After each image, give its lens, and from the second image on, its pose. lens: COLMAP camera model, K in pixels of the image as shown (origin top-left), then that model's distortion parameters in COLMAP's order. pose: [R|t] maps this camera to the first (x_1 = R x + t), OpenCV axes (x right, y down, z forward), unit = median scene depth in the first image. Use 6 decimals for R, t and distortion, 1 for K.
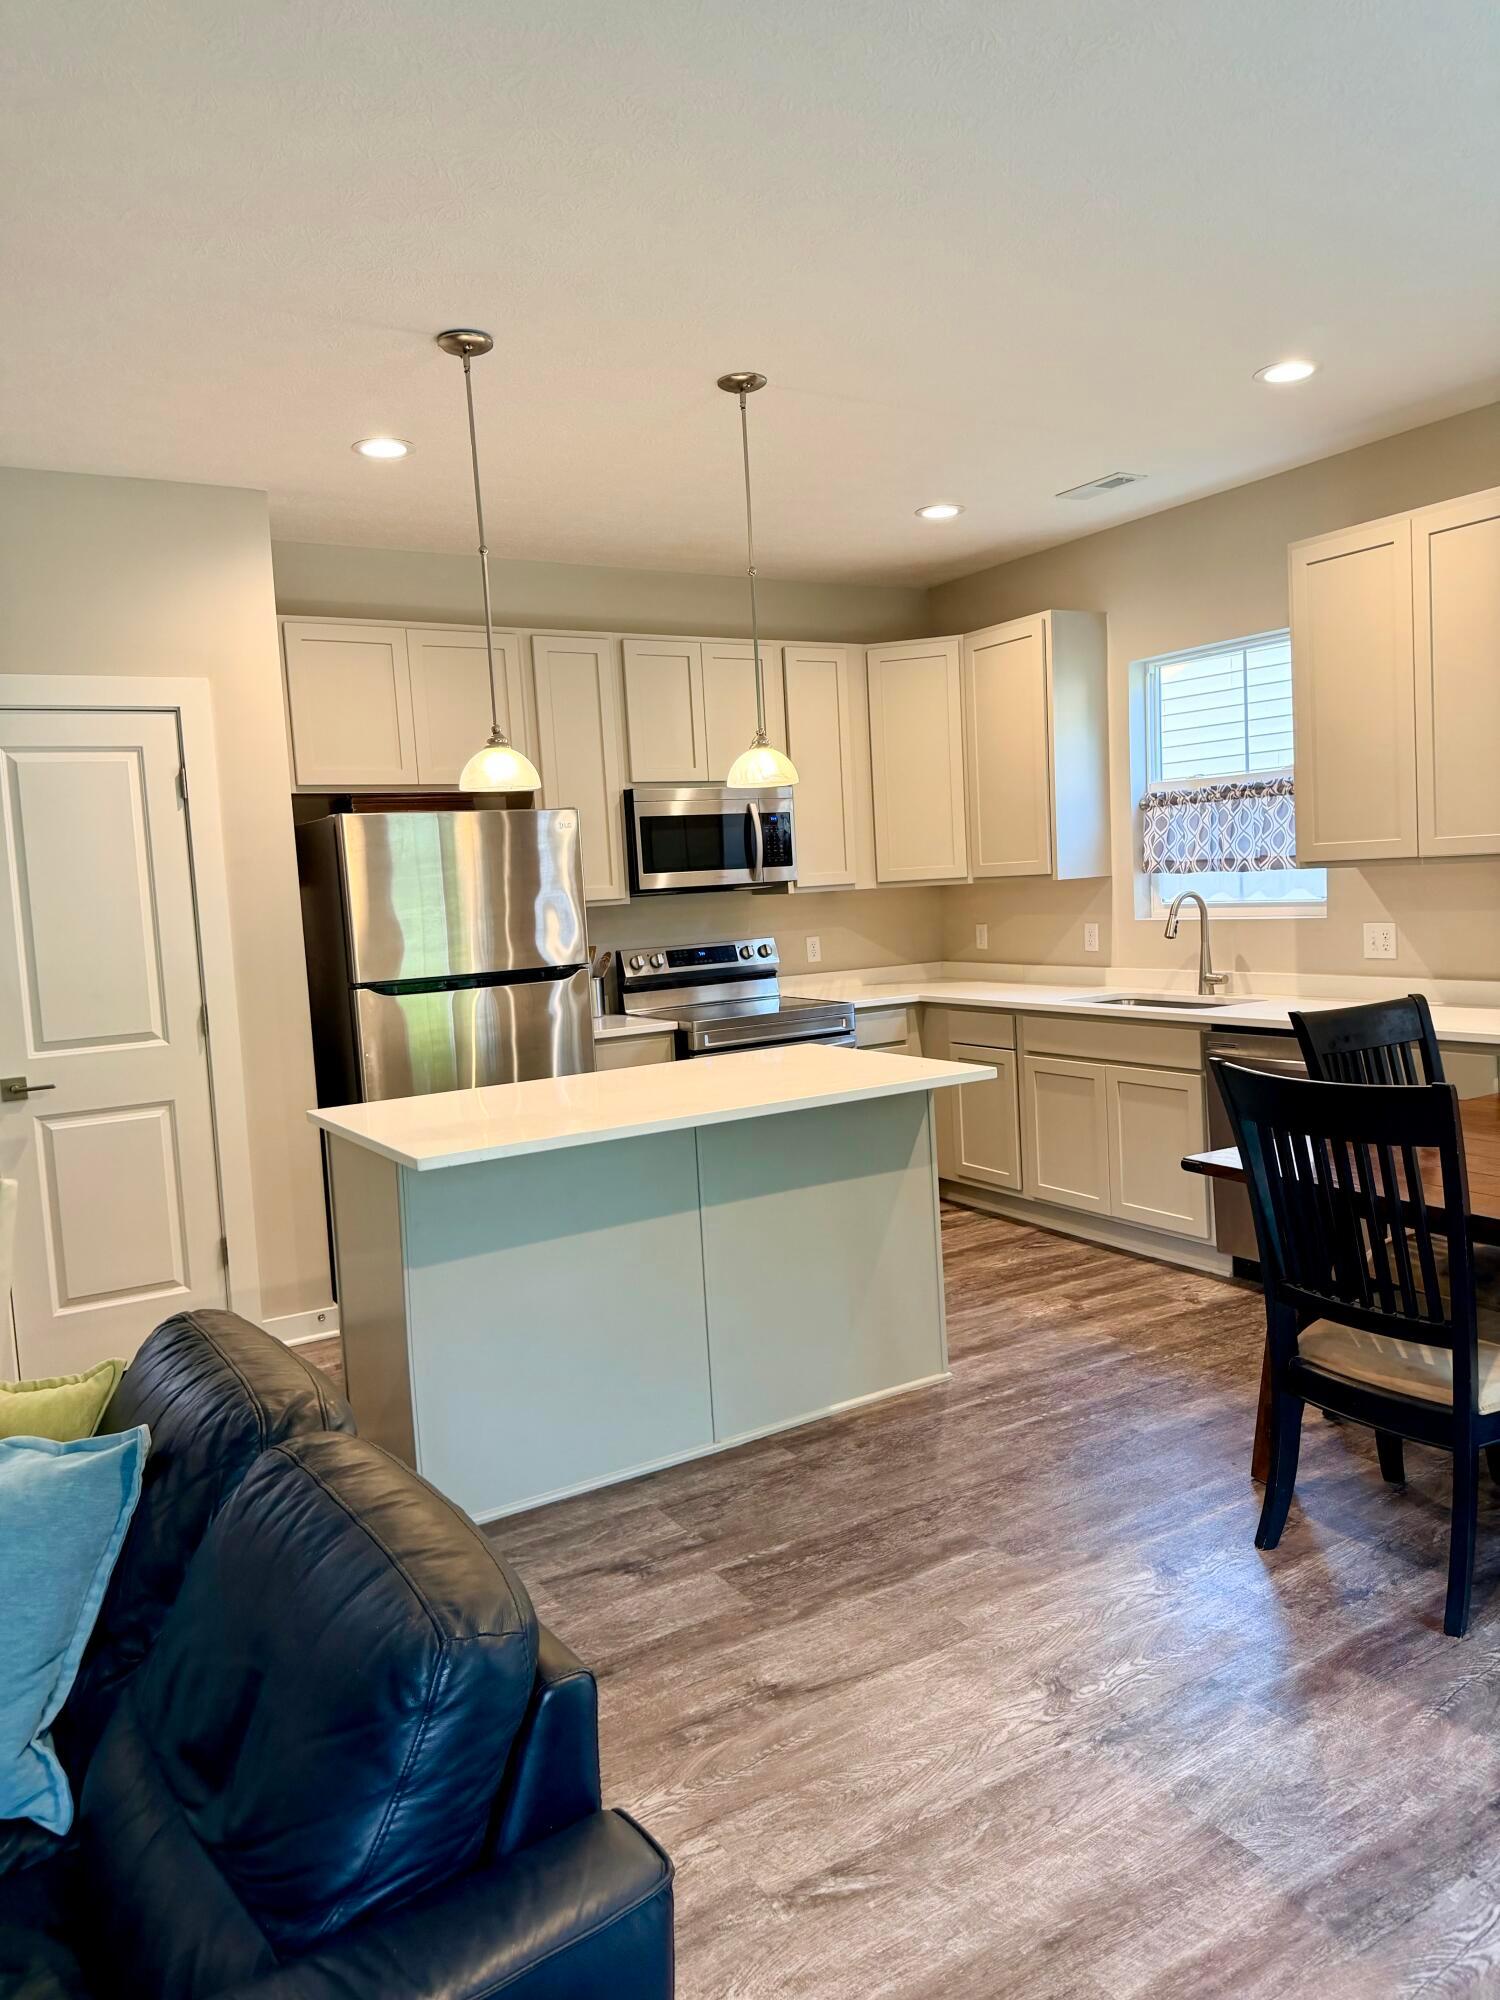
lens RADIAL K [[1408.0, 0, 757.5], [0, 1408.0, 988.2], [0, 0, 1]] dist [0.084178, -0.098117]
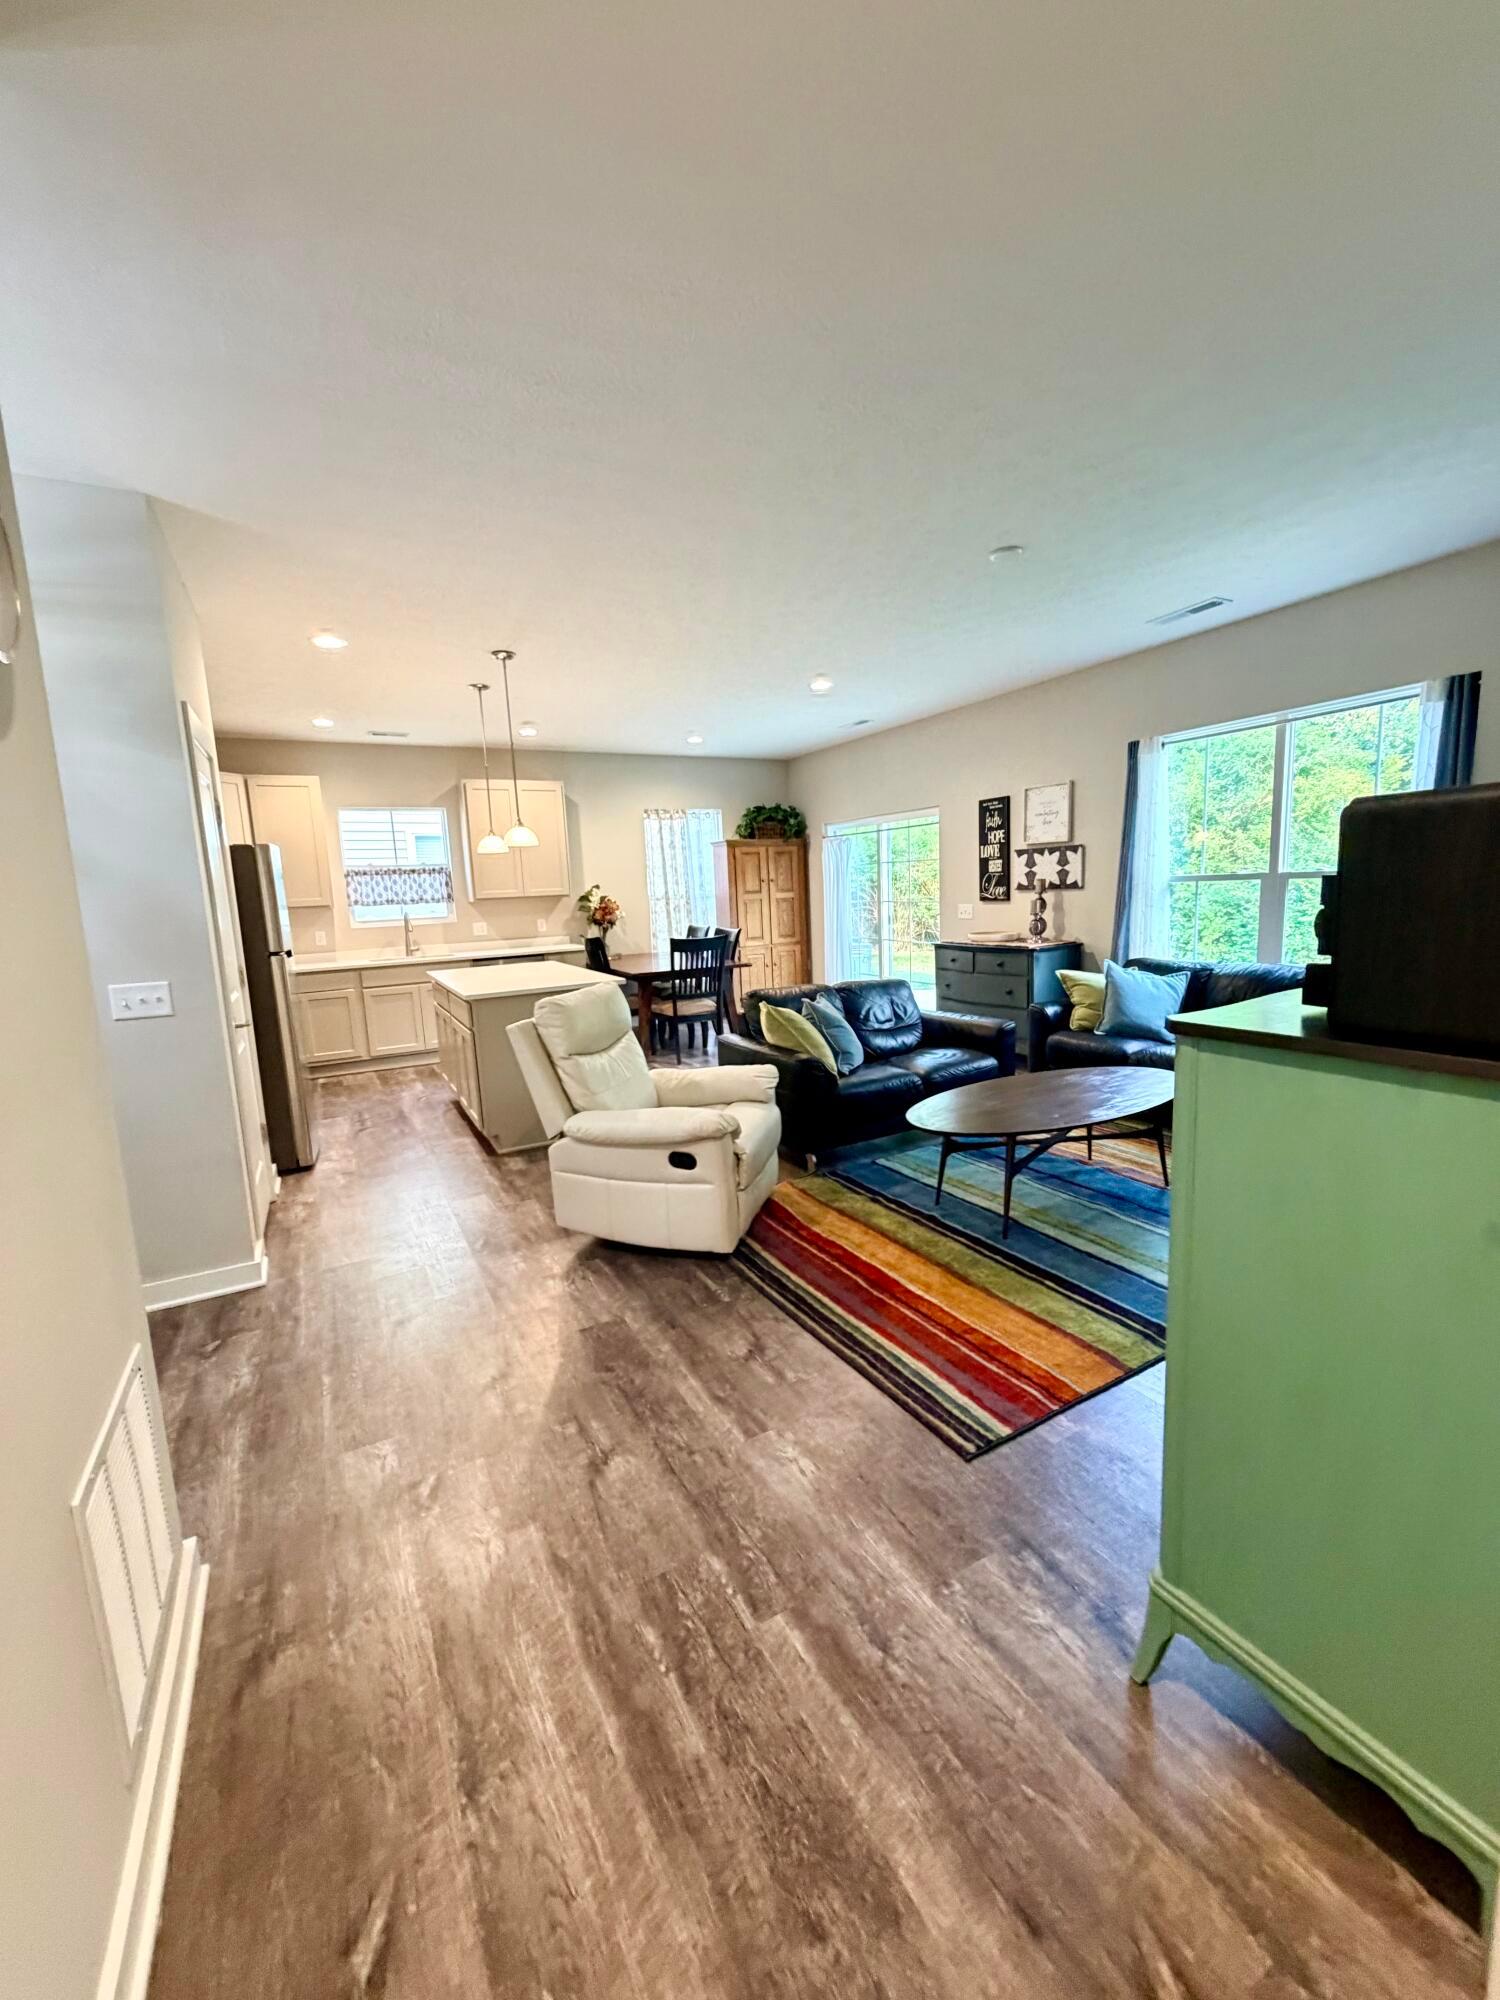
lens RADIAL K [[799.2, 0, 745.2], [0, 799.2, 1005.7], [0, 0, 1]] dist [0.000335, 0.000069]
pose [[0.056972, -0.095582, 0.993790, -1.644874], [0.119814, 0.988867, 0.088240, 0.058578], [-0.991160, 0.114043, 0.067790, 0.613352]]
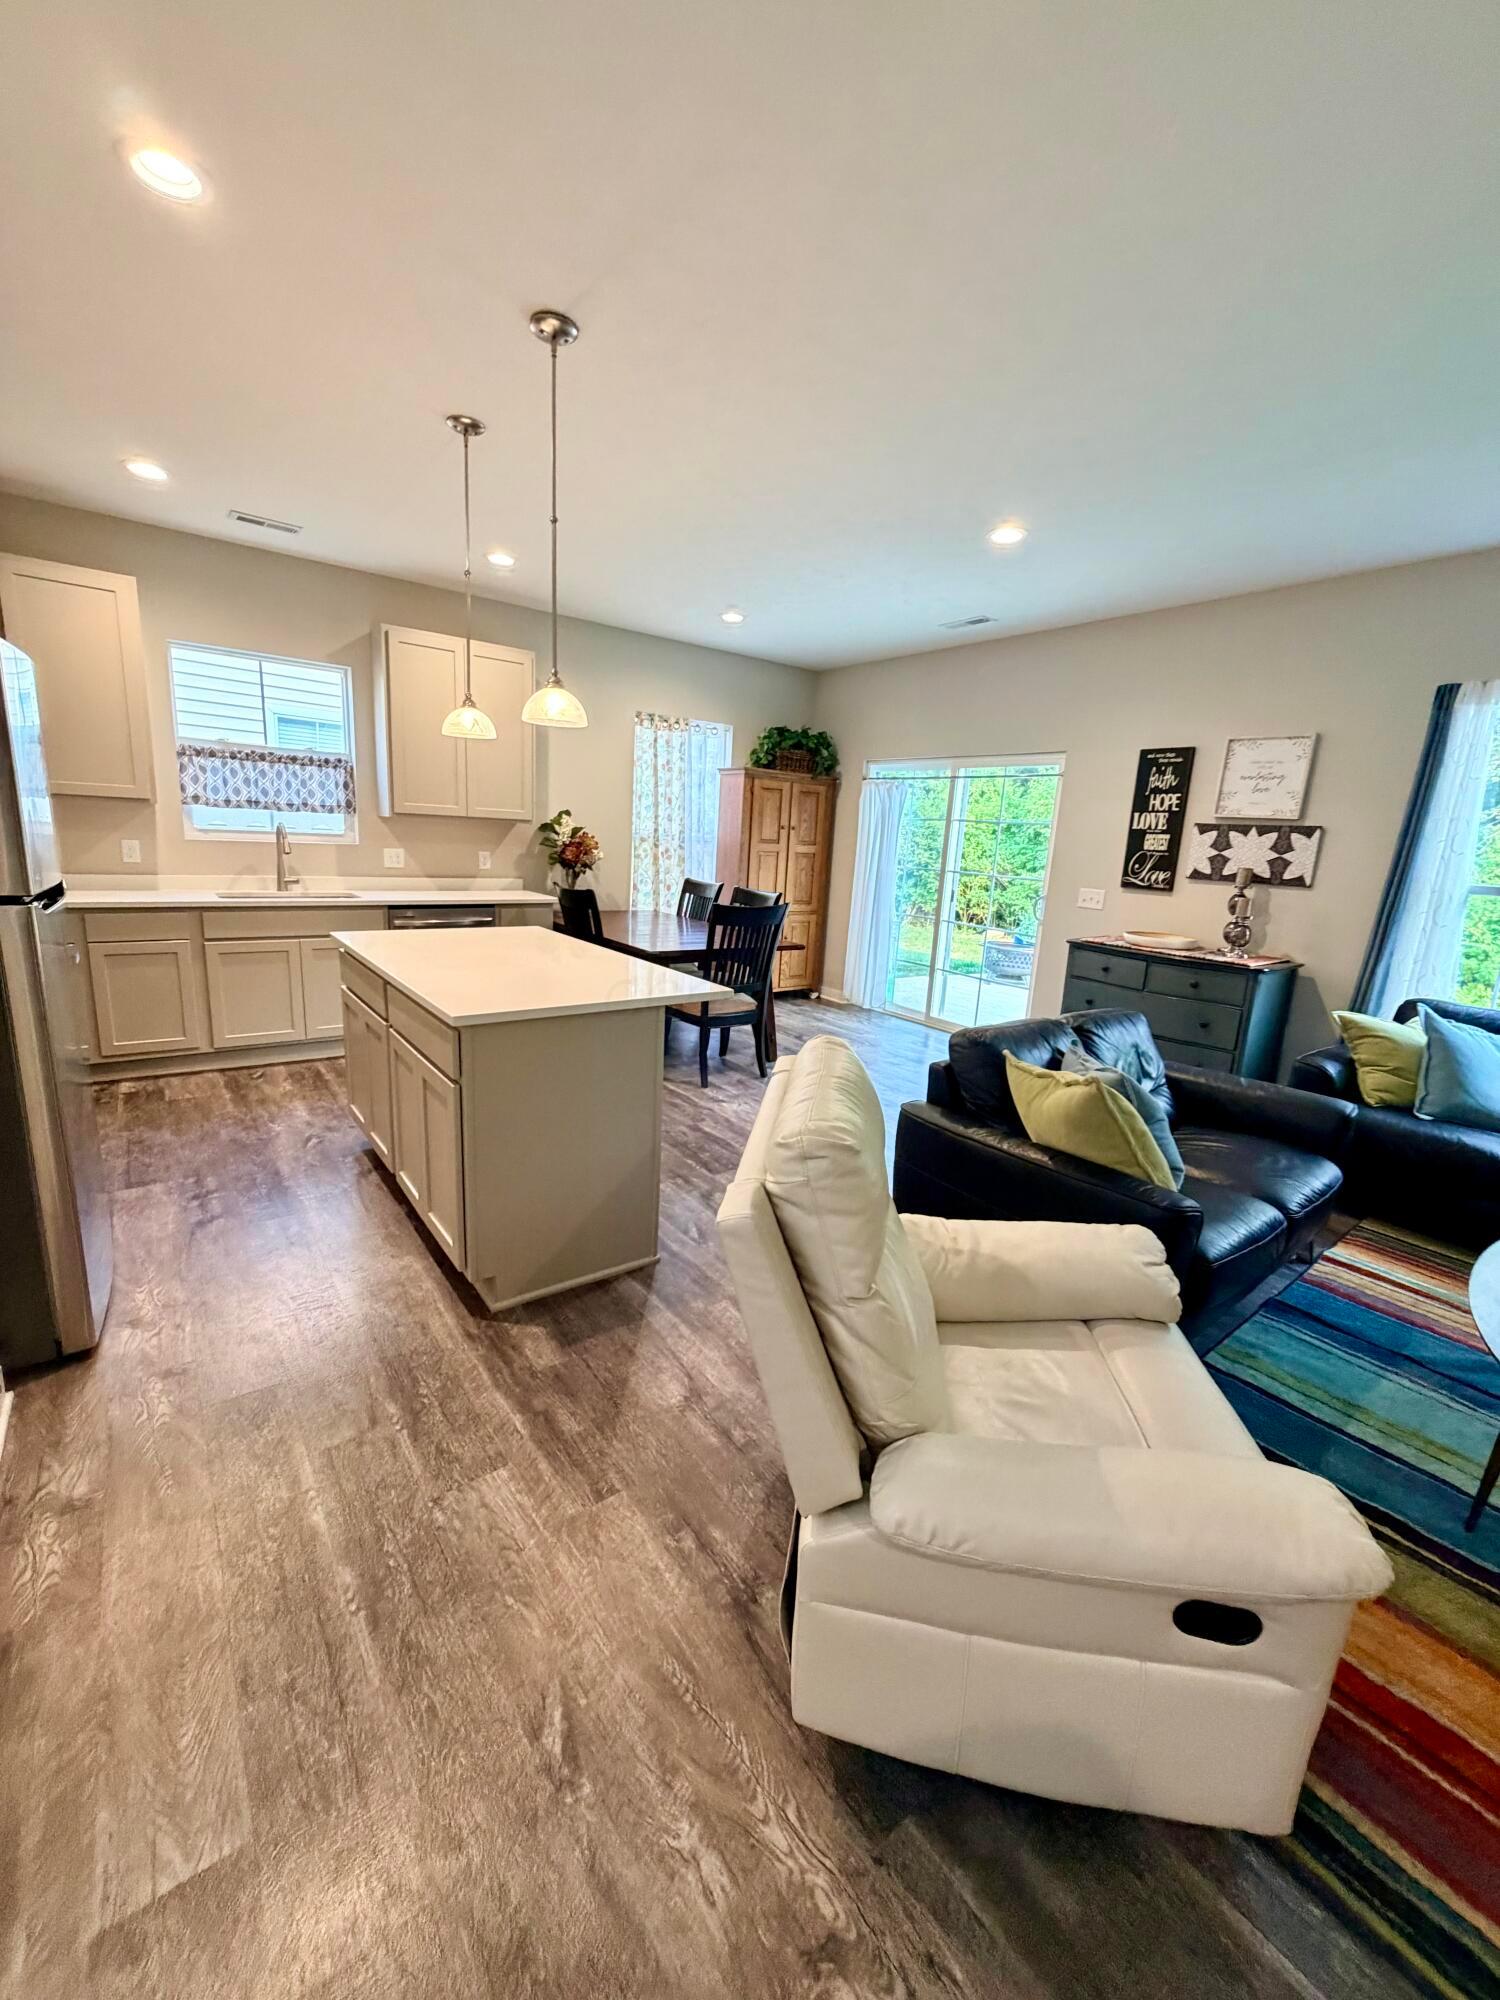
lens RADIAL K [[798.2, 0, 746.7], [0, 798.2, 1006.4], [0, 0, 1]] dist [-0.000394, -0.000135]
pose [[-0.099647, -0.164374, 0.981352, -1.015019], [0.029077, 0.985359, 0.167997, -0.005612], [-0.994598, 0.045276, -0.093409, 0.980999]]
